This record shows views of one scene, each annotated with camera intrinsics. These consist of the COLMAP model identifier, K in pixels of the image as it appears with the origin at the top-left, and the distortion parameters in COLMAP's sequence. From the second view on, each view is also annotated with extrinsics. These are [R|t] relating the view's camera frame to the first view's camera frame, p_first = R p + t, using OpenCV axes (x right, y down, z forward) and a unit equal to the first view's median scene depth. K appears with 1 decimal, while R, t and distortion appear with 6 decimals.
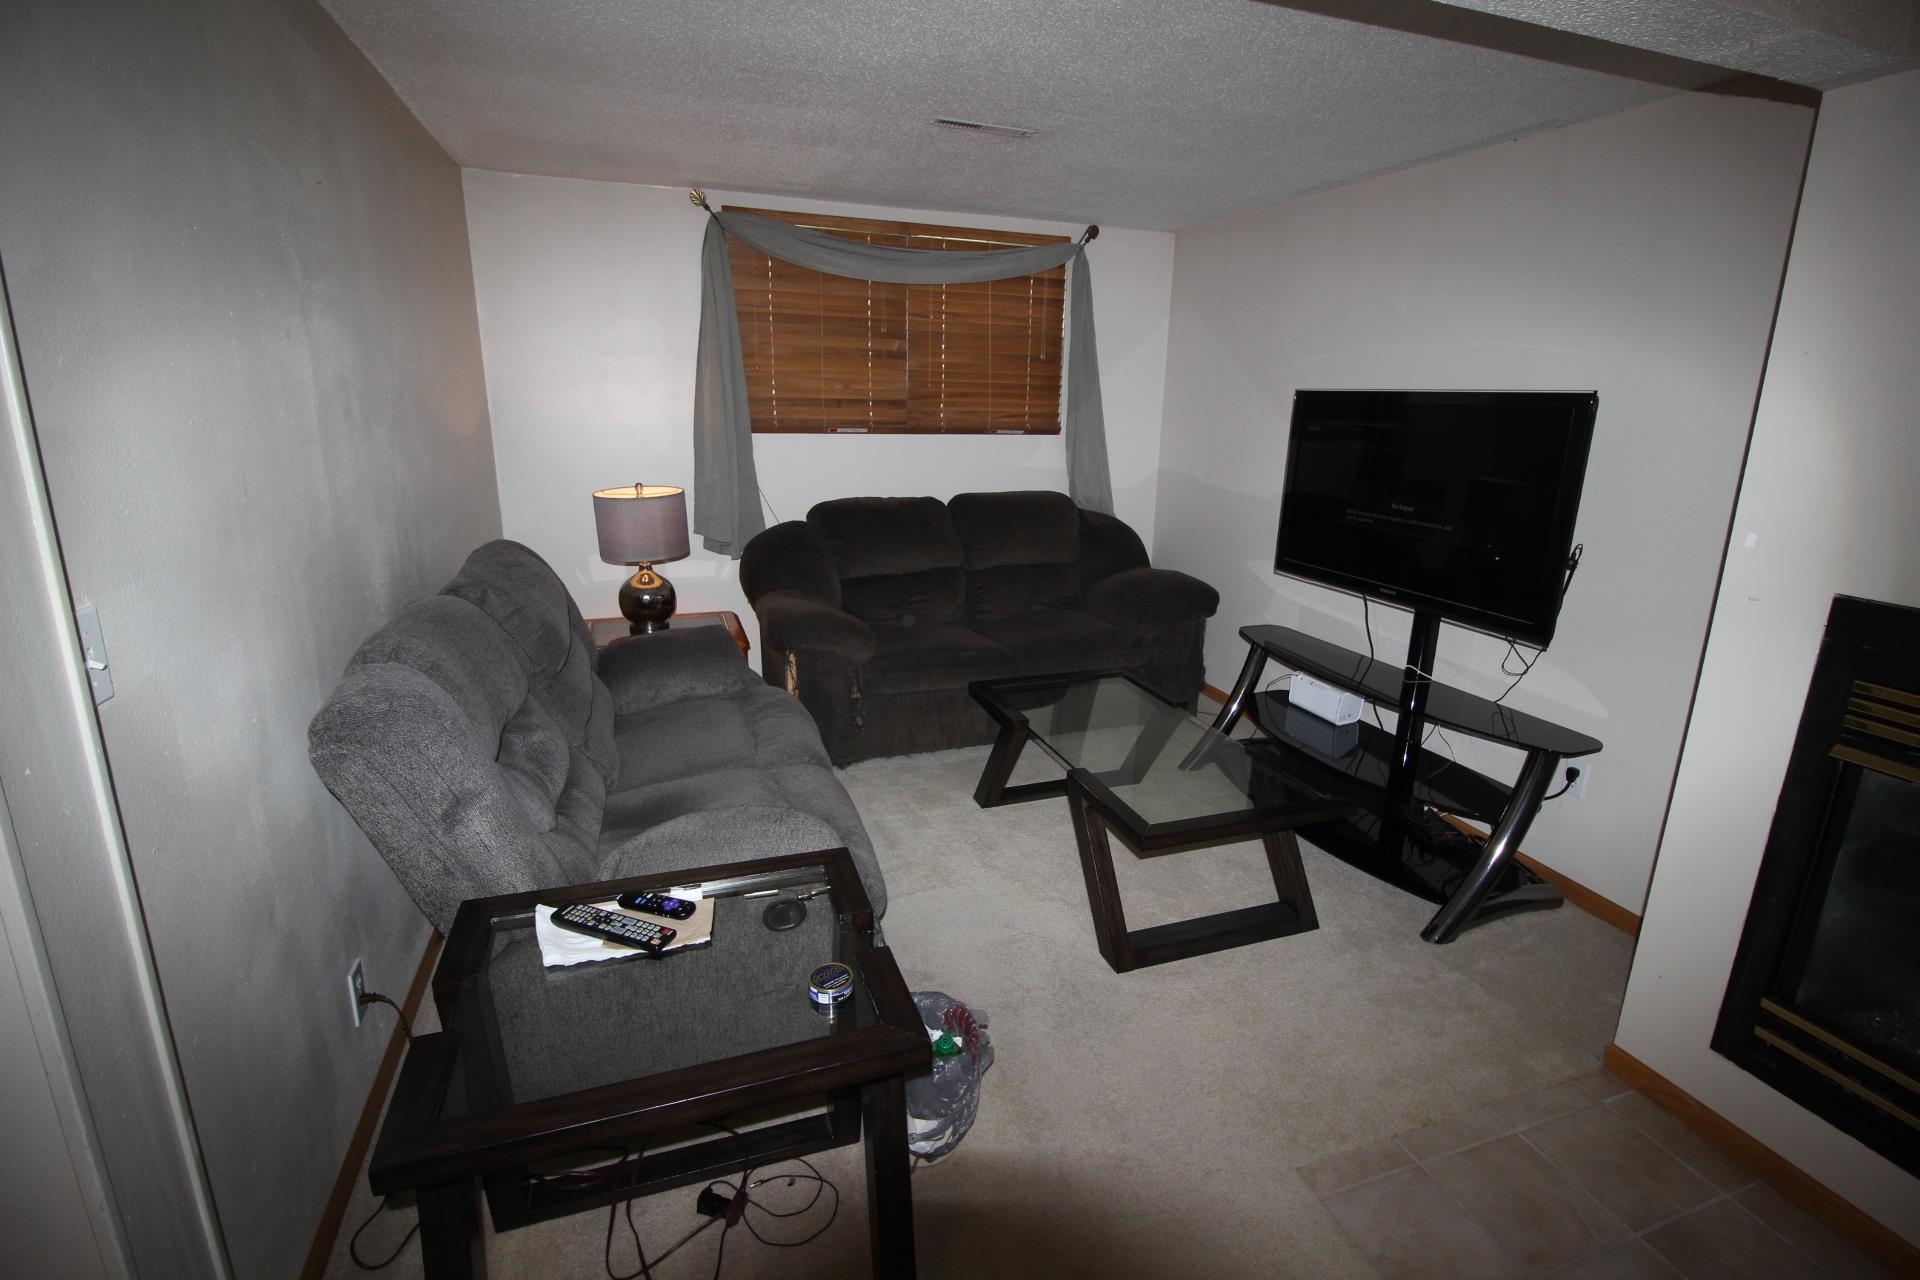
lens RADIAL K [[899.1, 0, 960.0], [0, 899.1, 640.0], [0, 0, 1]] dist [-0.002180, -0.000554]
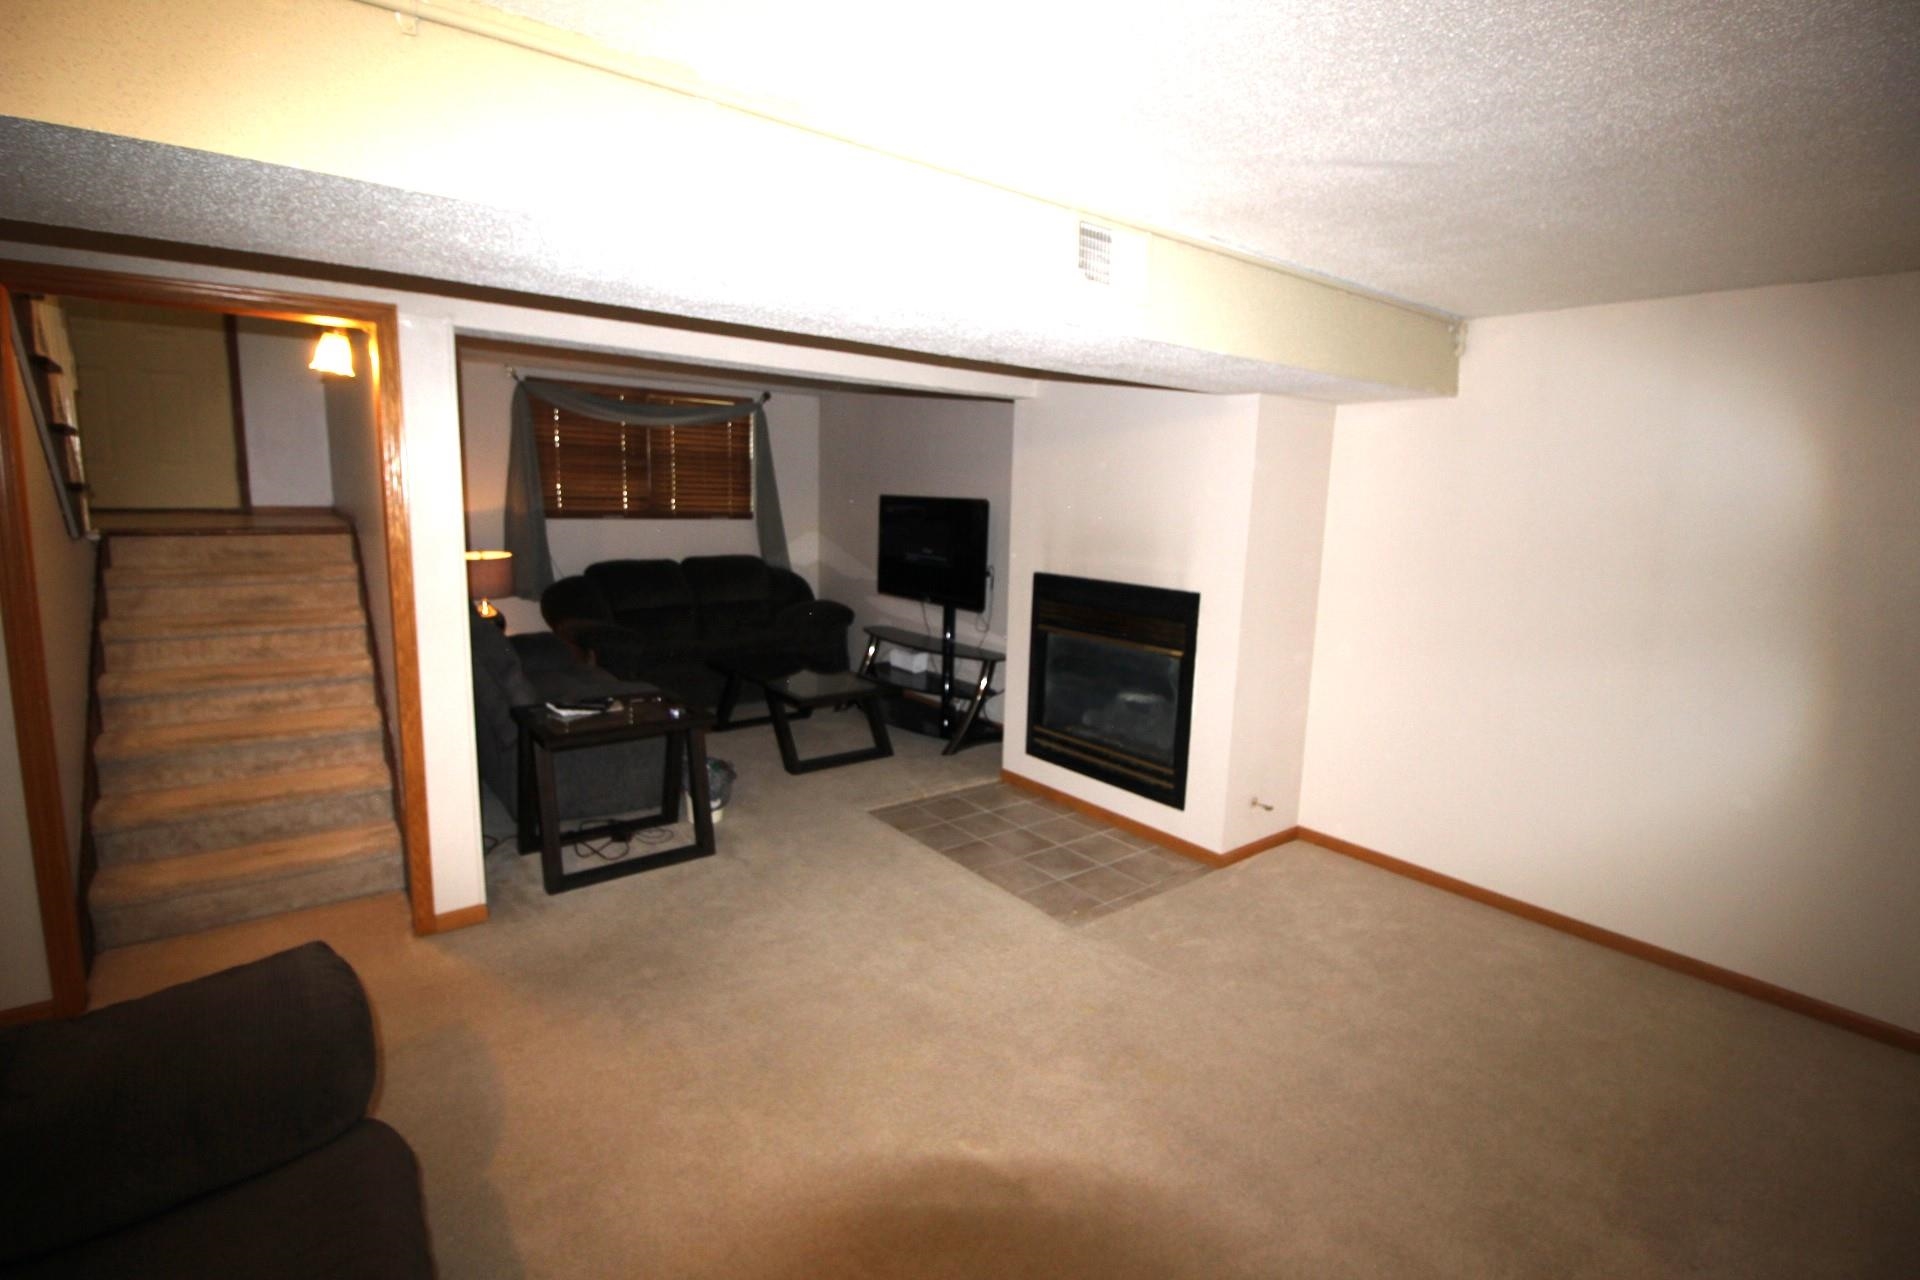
lens RADIAL K [[888.3, 0, 984.1], [0, 888.3, 621.7], [0, 0, 1]] dist [-0.000724, -0.000136]
pose [[0.936389, -0.040873, 0.348575, -0.072836], [0.080361, 0.991779, -0.099581, 0.170733], [-0.341640, 0.121258, 0.931976, -0.708502]]
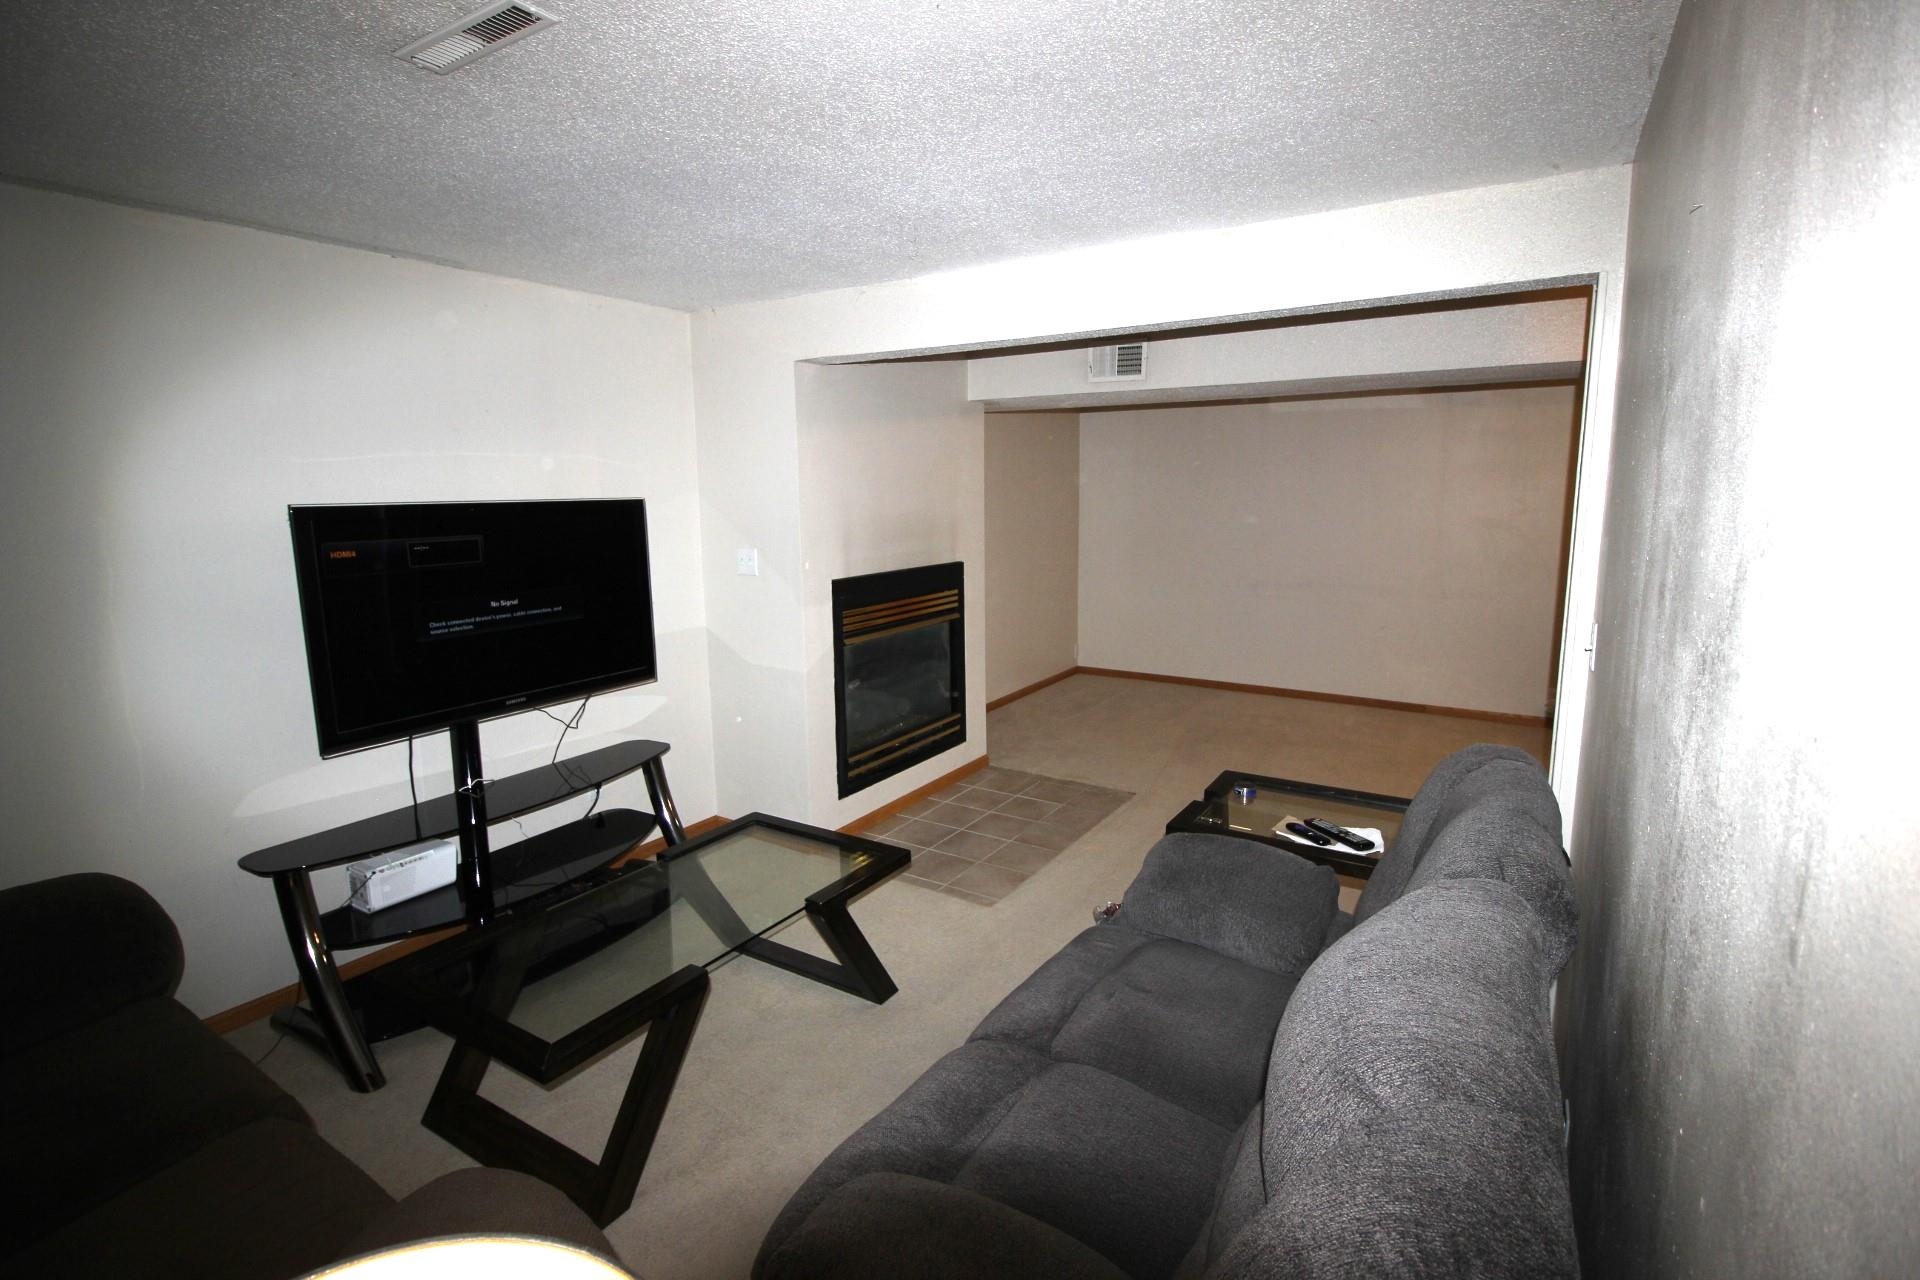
lens RADIAL K [[888.3, 0, 984.1], [0, 888.3, 621.7], [0, 0, 1]] dist [-0.000724, -0.000136]
pose [[-0.638899, -0.137788, 0.756851, -0.472365], [0.195974, 0.922219, 0.333327, -0.292329], [-0.743910, 0.361285, -0.562201, 0.927697]]
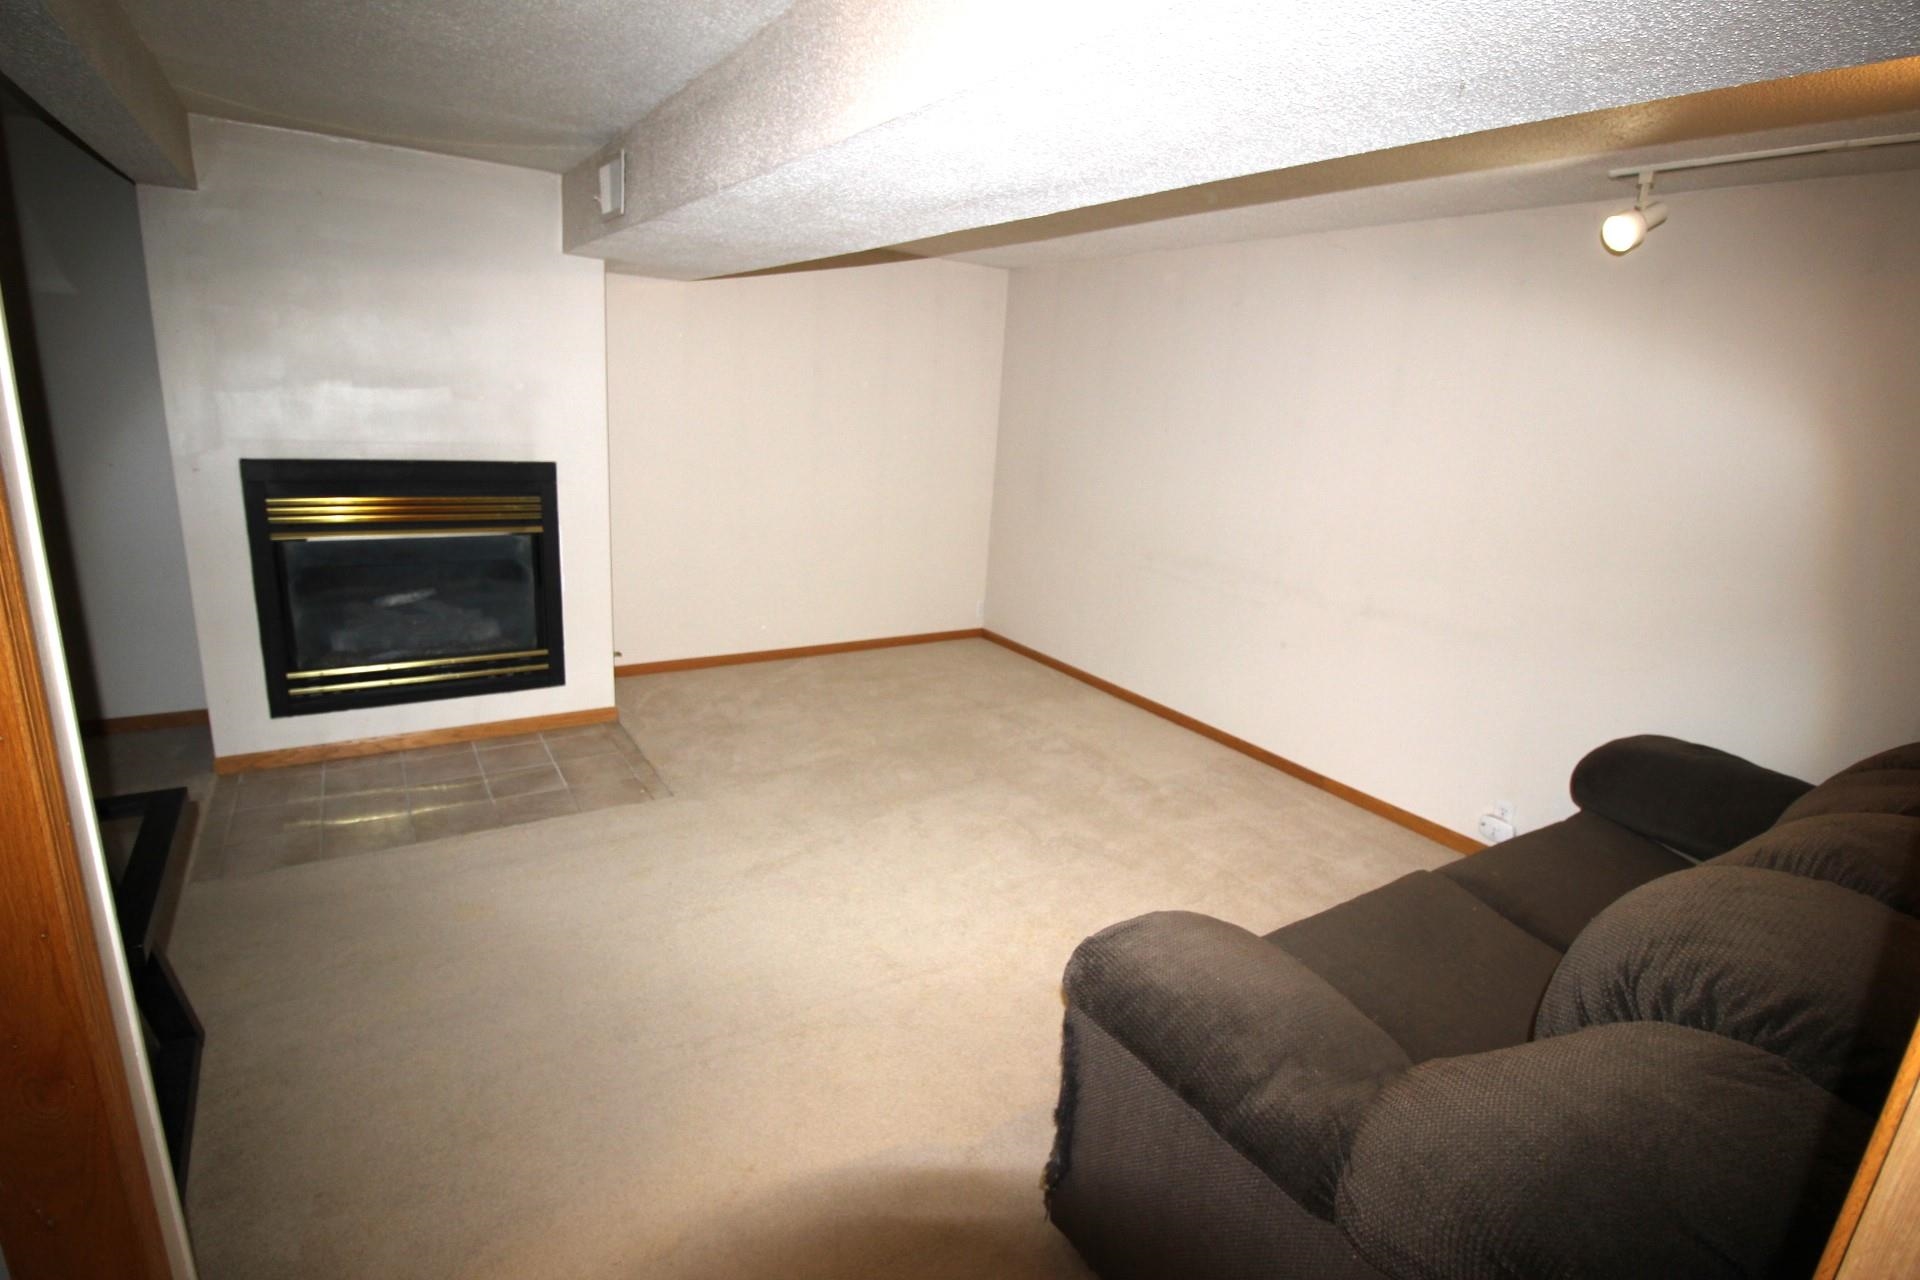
lens RADIAL K [[899.1, 0, 960.0], [0, 899.1, 640.0], [0, 0, 1]] dist [-0.002180, -0.000554]
pose [[-0.260274, -0.294463, 0.919537, -0.603297], [0.183187, 0.920003, 0.346463, -0.033295], [-0.947998, 0.258623, -0.185511, -0.010045]]
